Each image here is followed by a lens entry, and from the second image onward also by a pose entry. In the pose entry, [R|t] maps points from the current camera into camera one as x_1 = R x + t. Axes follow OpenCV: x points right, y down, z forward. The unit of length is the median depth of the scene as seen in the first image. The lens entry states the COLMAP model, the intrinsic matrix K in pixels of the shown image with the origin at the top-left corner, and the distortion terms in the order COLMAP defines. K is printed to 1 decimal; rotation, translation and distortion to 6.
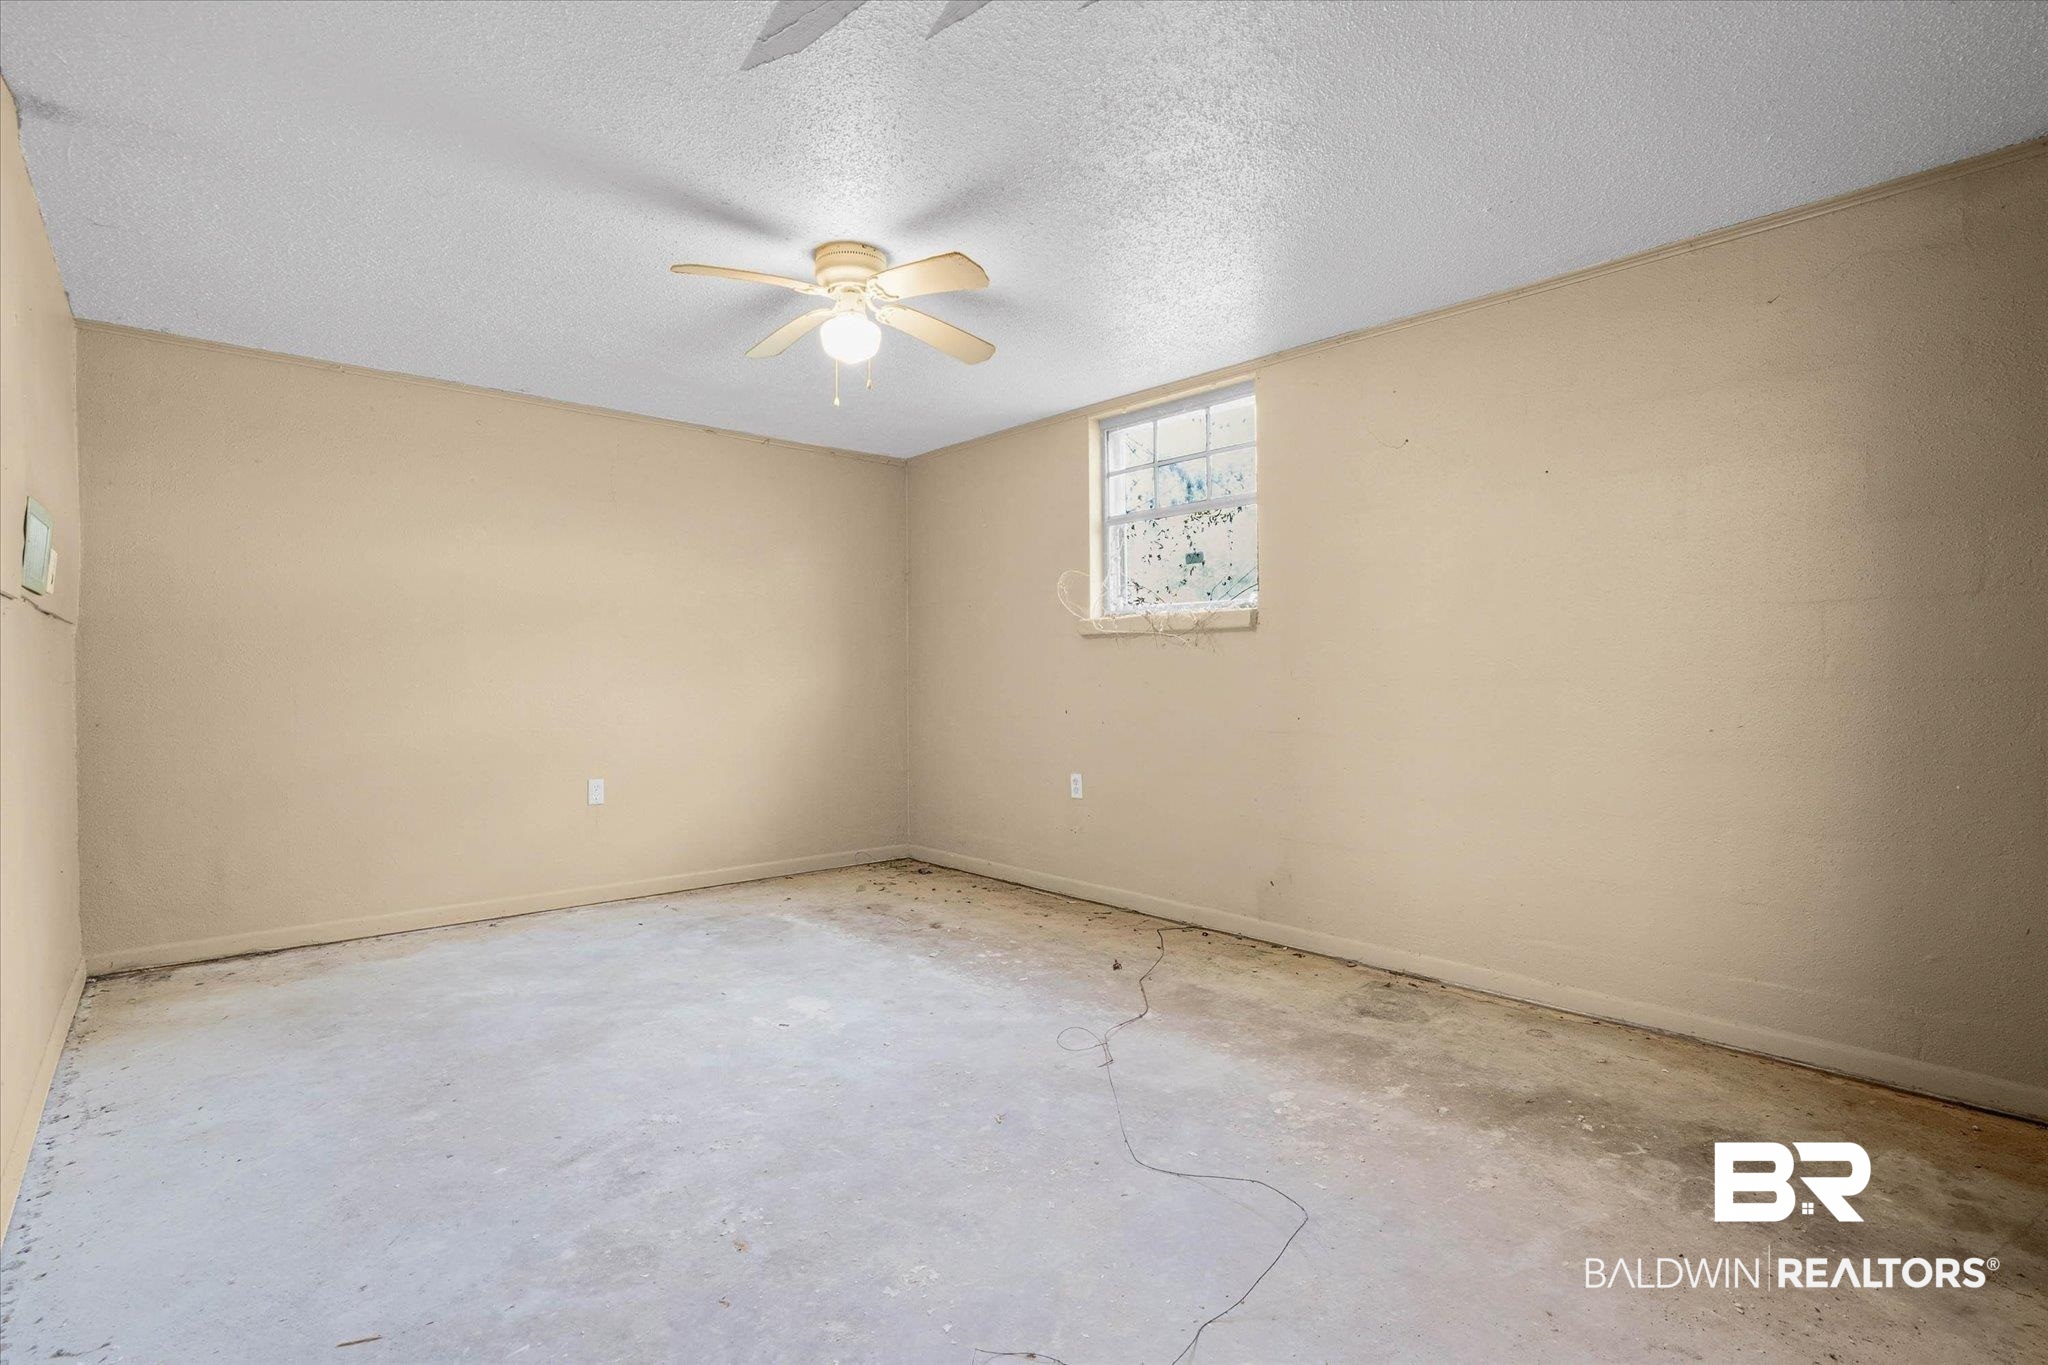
lens RADIAL K [[905.7, 0, 1028.2], [0, 905.7, 673.6], [0, 0, 1]] dist [-0.057231, 0.018188]
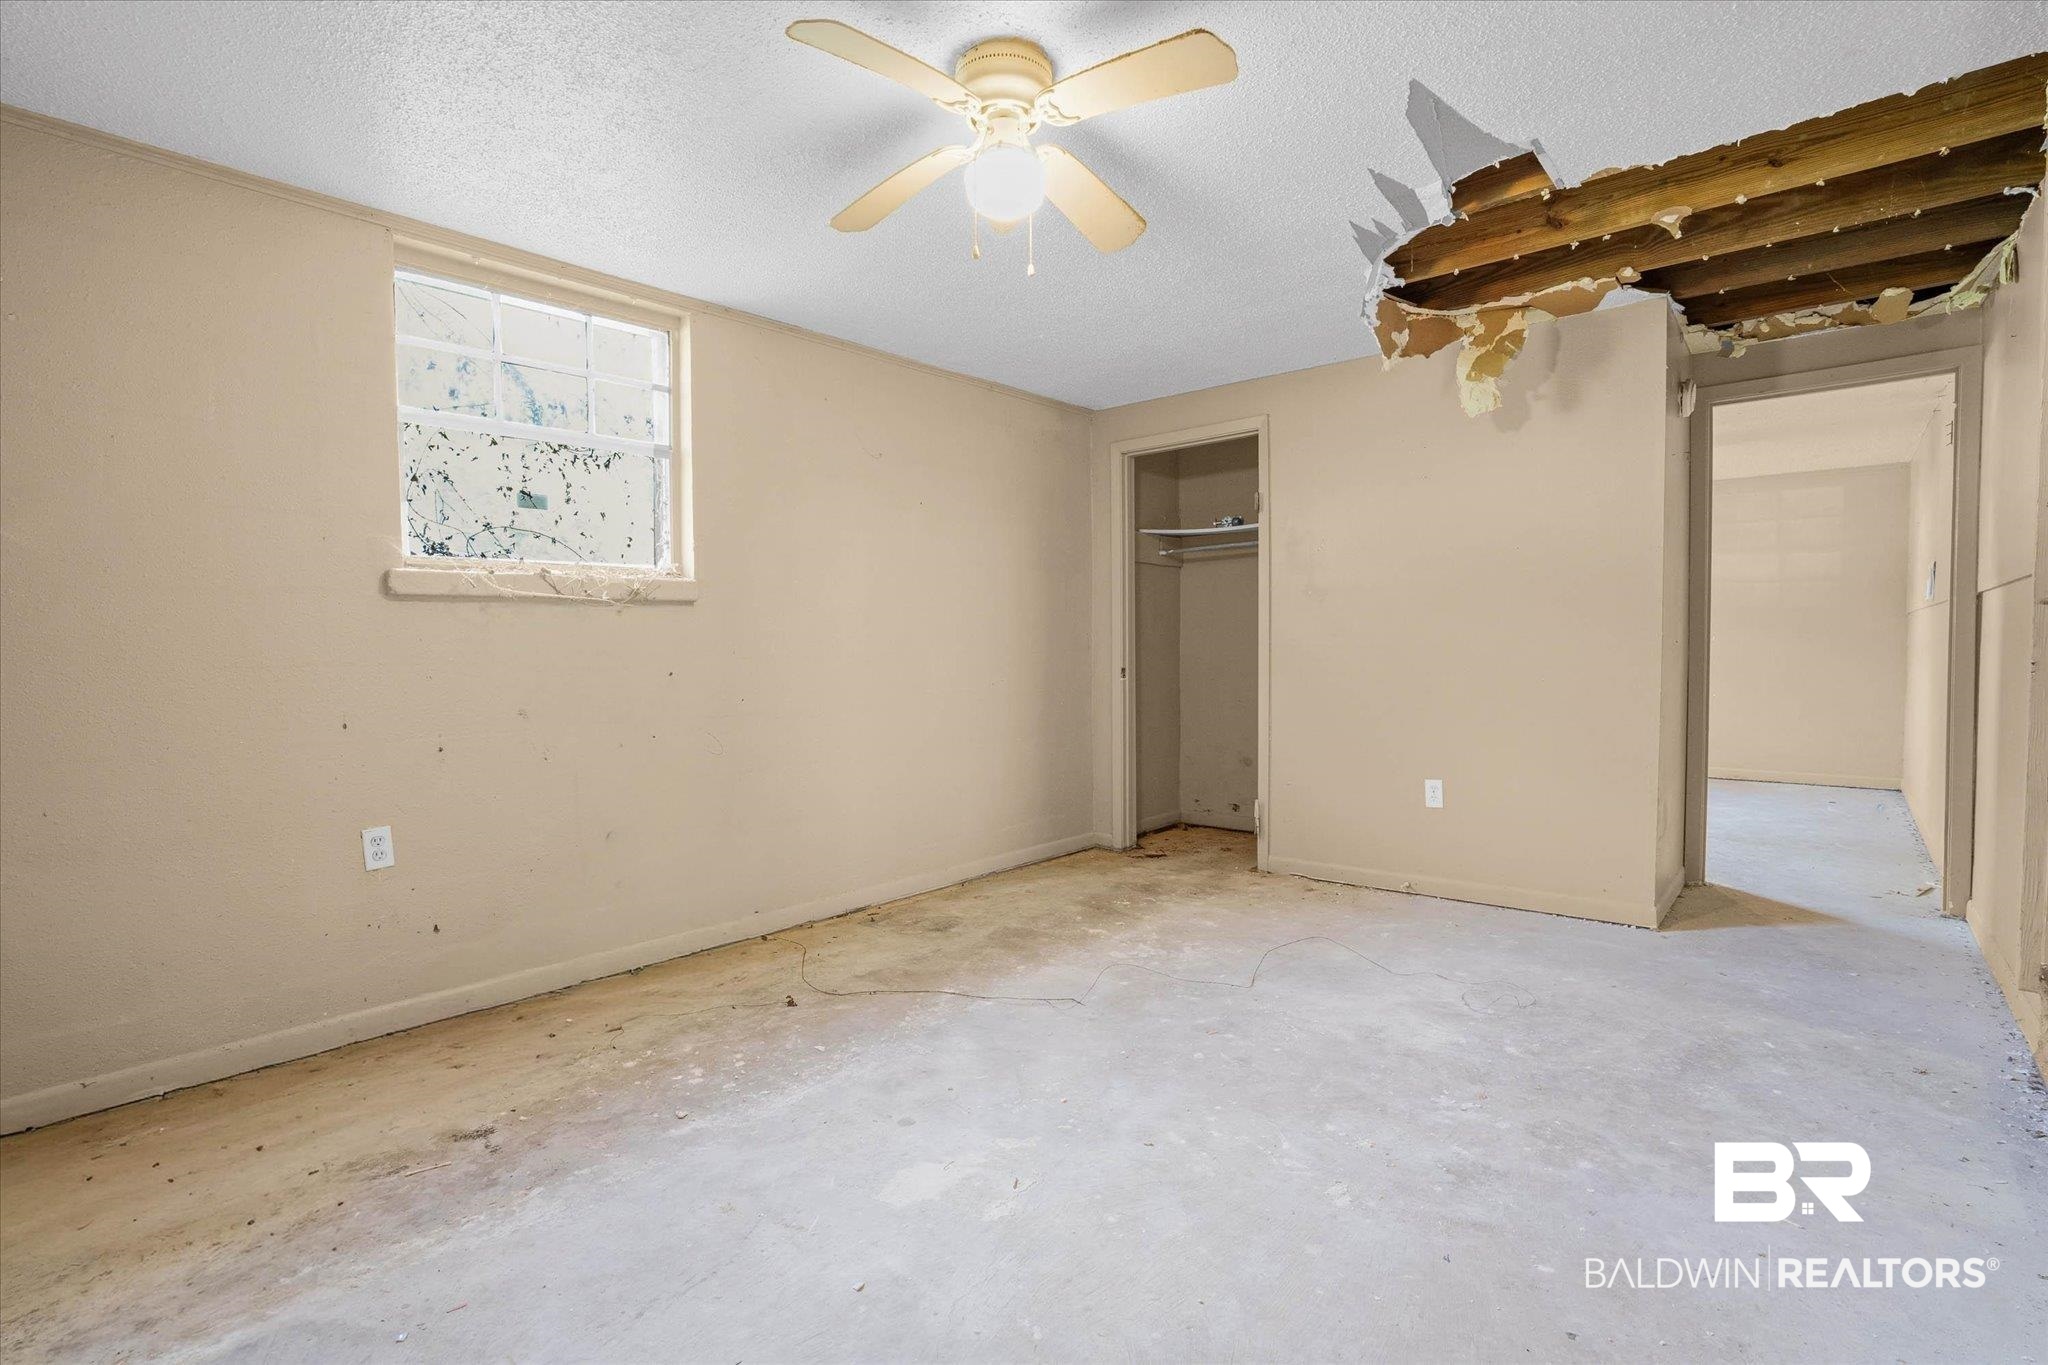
lens RADIAL K [[905.7, 0, 1028.2], [0, 905.7, 673.6], [0, 0, 1]] dist [-0.057231, 0.018188]
pose [[-0.054190, -0.026128, 0.998189, -0.779388], [0.013345, 0.999549, 0.026888, -0.000025], [-0.998441, 0.014778, -0.053817, 0.865497]]
